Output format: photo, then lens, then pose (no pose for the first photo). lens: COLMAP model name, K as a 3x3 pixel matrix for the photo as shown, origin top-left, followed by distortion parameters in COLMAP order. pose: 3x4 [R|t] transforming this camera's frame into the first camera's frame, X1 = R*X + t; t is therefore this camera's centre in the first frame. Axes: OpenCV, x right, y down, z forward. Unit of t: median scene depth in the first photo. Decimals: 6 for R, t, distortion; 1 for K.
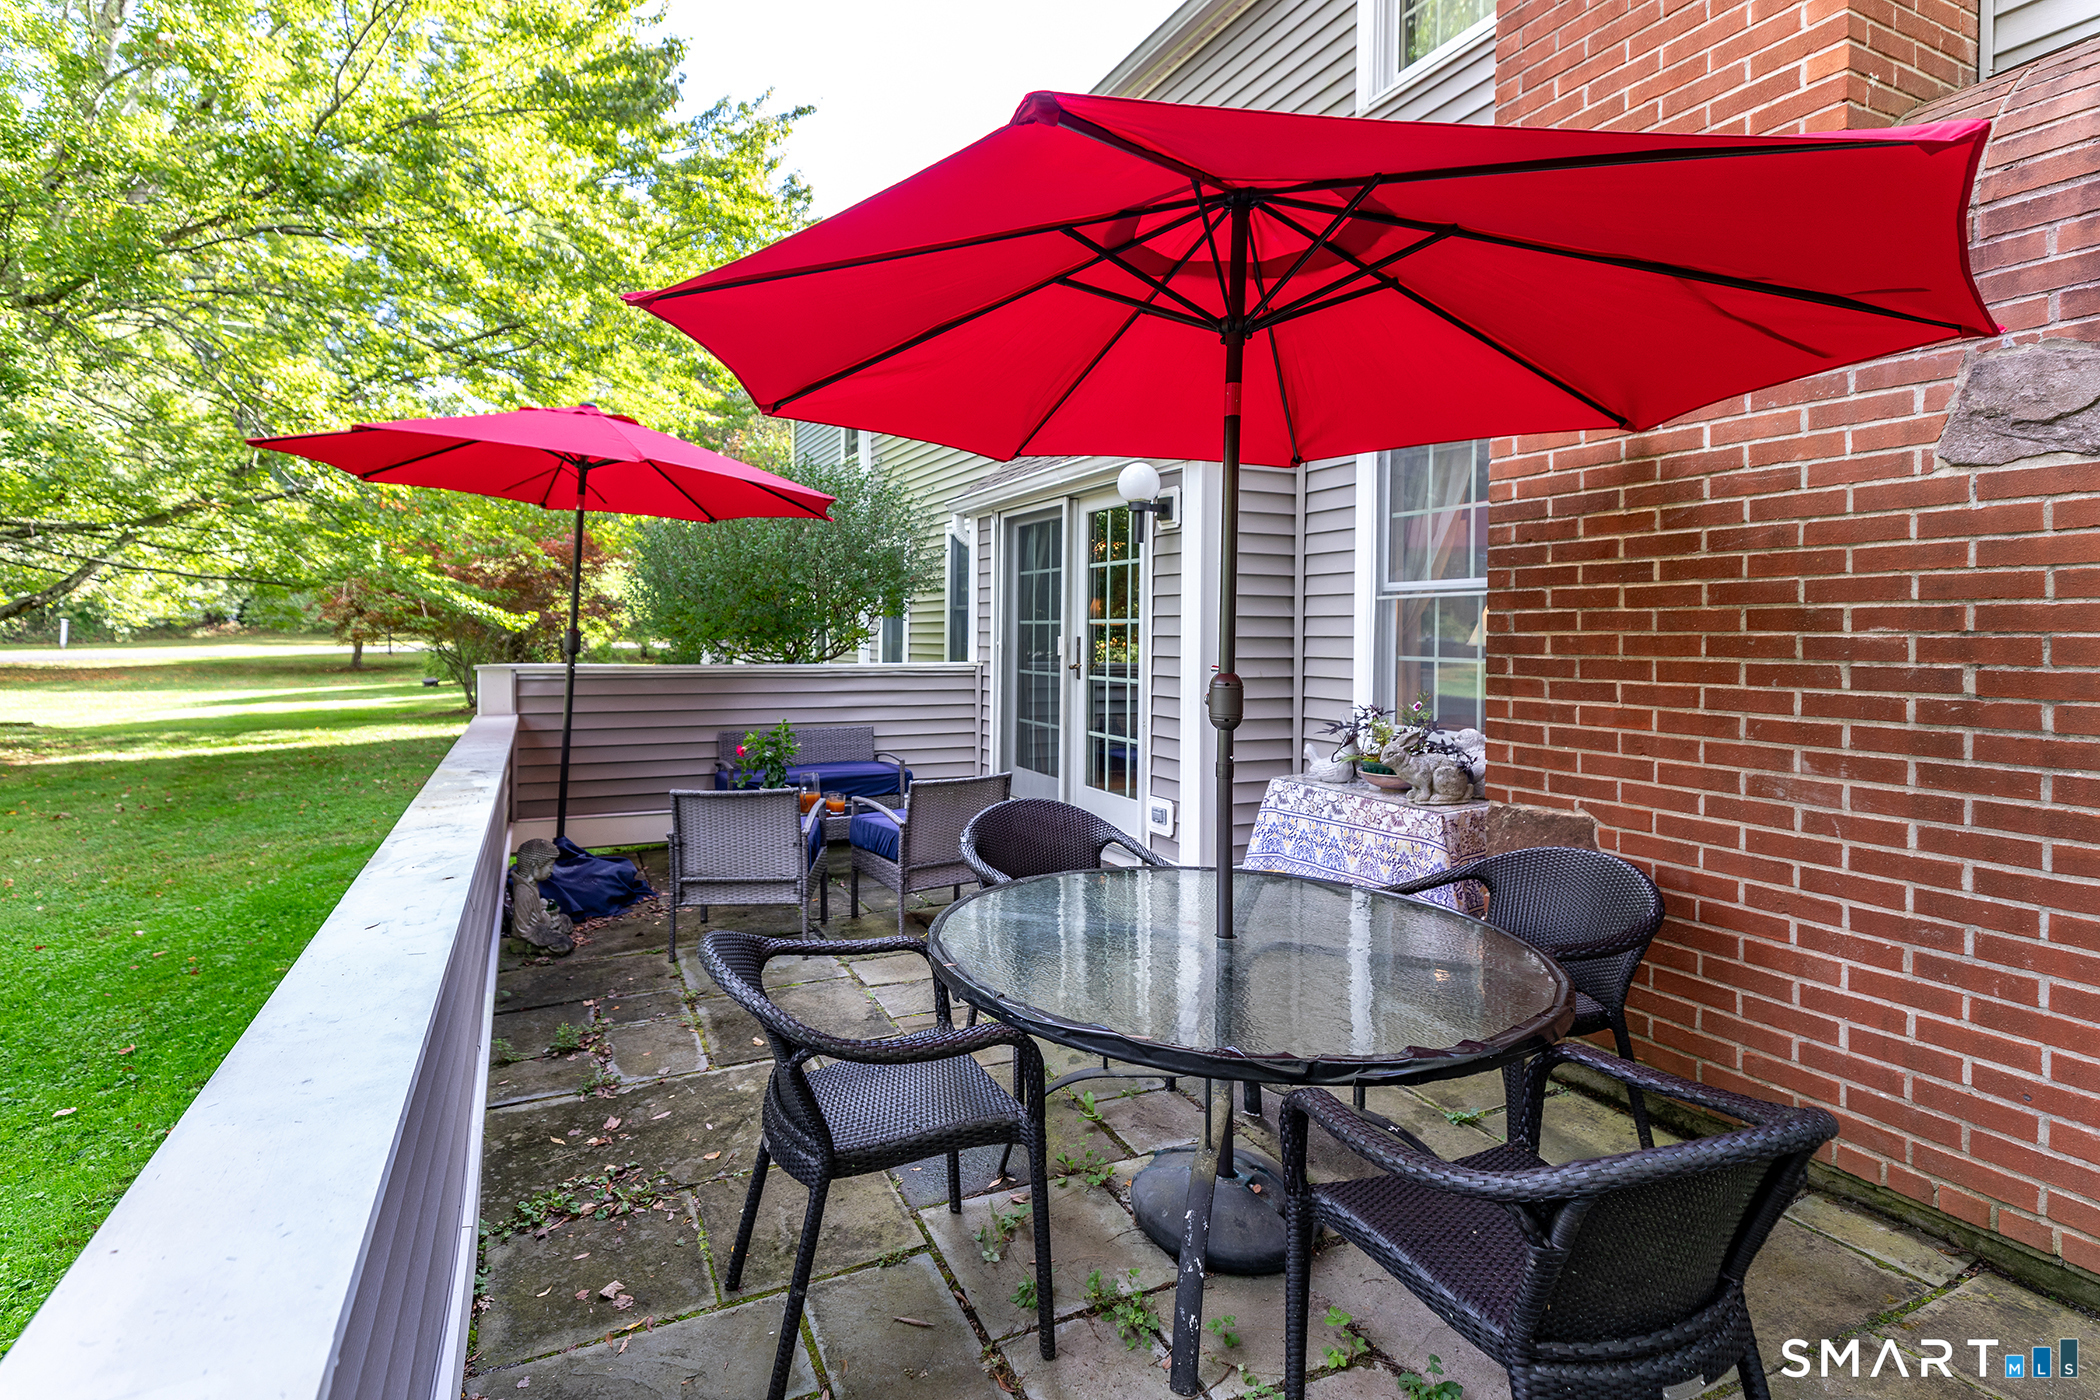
lens RADIAL K [[986.0, 0, 1052.2], [0, 986.0, 655.6], [0, 0, 1]] dist [0.001392, 0.000101]
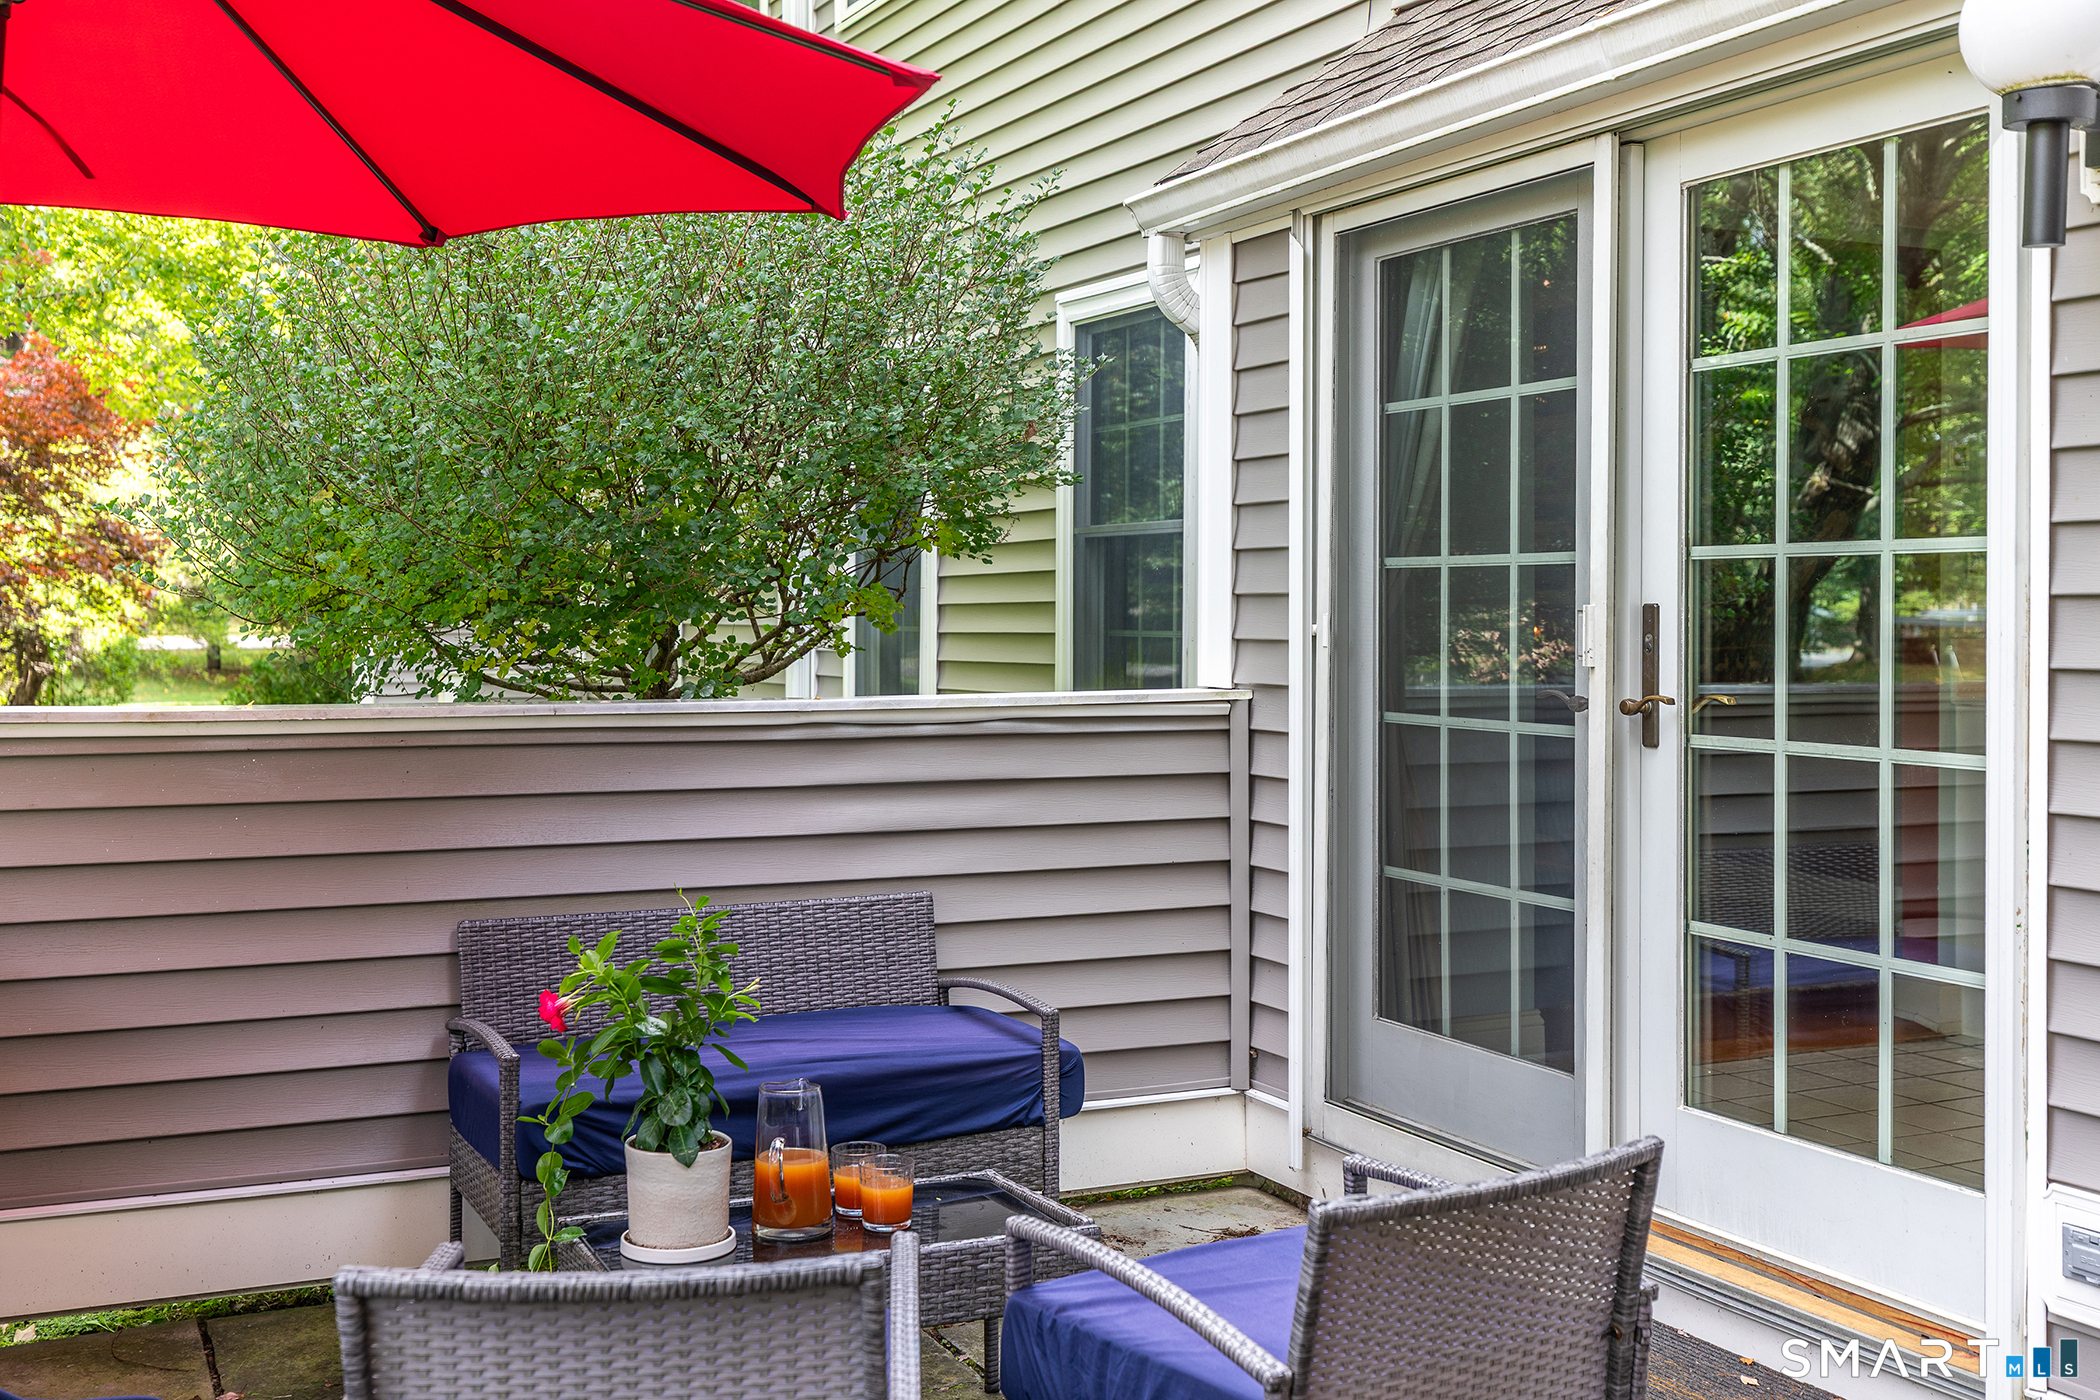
lens RADIAL K [[2261.9, 0, 1050.0], [0, 2261.9, 700.0], [0, 0, 1]] dist [0.011401, 0.016268]
pose [[0.999193, -0.005322, -0.039816, -0.111659], [0.005986, 0.999844, 0.016589, -0.002476], [0.039721, -0.016814, 0.999069, 0.269436]]
